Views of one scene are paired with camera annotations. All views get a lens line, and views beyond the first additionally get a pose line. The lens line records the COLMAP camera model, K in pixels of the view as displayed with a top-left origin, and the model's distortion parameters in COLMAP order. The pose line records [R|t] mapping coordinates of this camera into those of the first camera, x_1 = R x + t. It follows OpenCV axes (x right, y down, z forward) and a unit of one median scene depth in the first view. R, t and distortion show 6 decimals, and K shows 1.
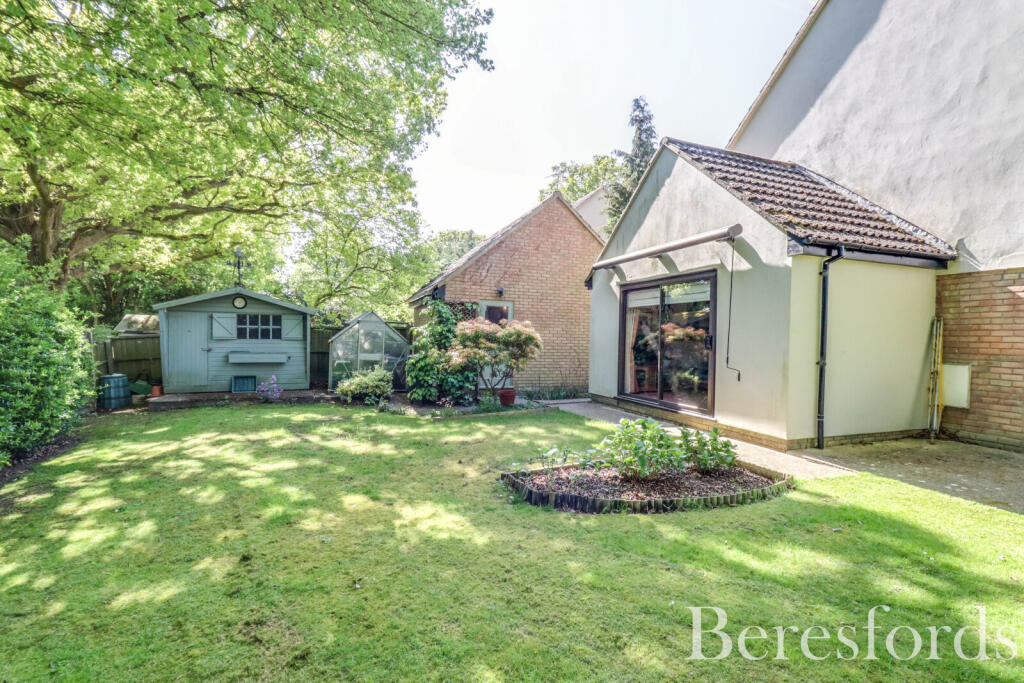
lens RADIAL K [[481.0, 0, 519.3], [0, 481.0, 346.0], [0, 0, 1]] dist [-0.001131, -0.001037]
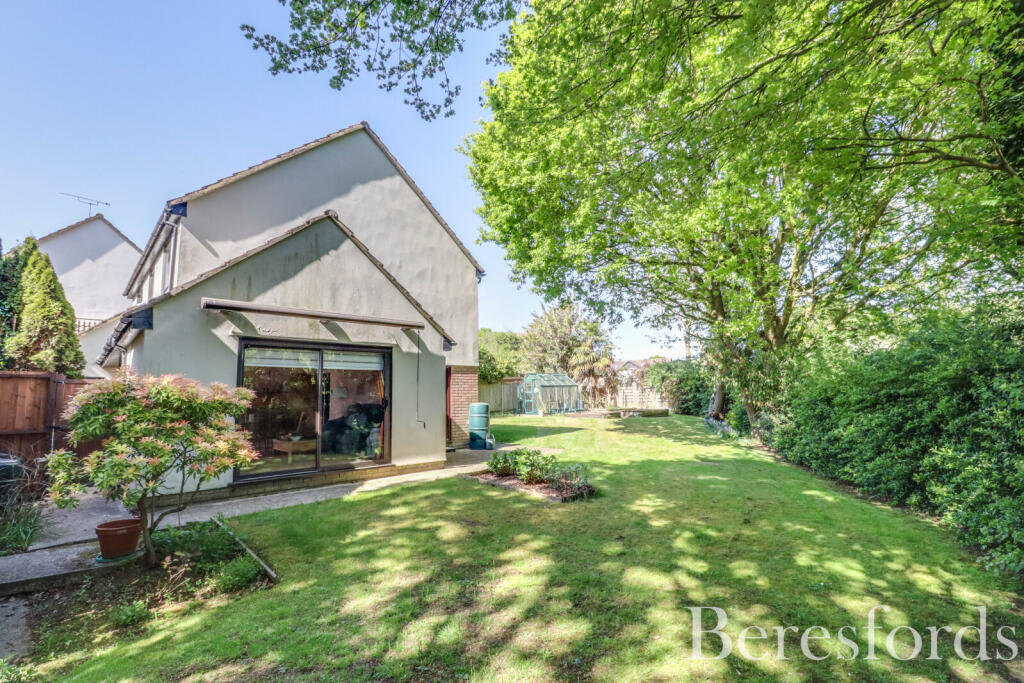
lens RADIAL K [[481.0, 0, 519.3], [0, 481.0, 346.0], [0, 0, 1]] dist [-0.001131, -0.001037]
pose [[-0.395710, 0.088943, 0.914058, -1.214380], [0.031859, 0.996030, -0.083127, -0.057280], [-0.917823, -0.003774, -0.396973, 1.572849]]
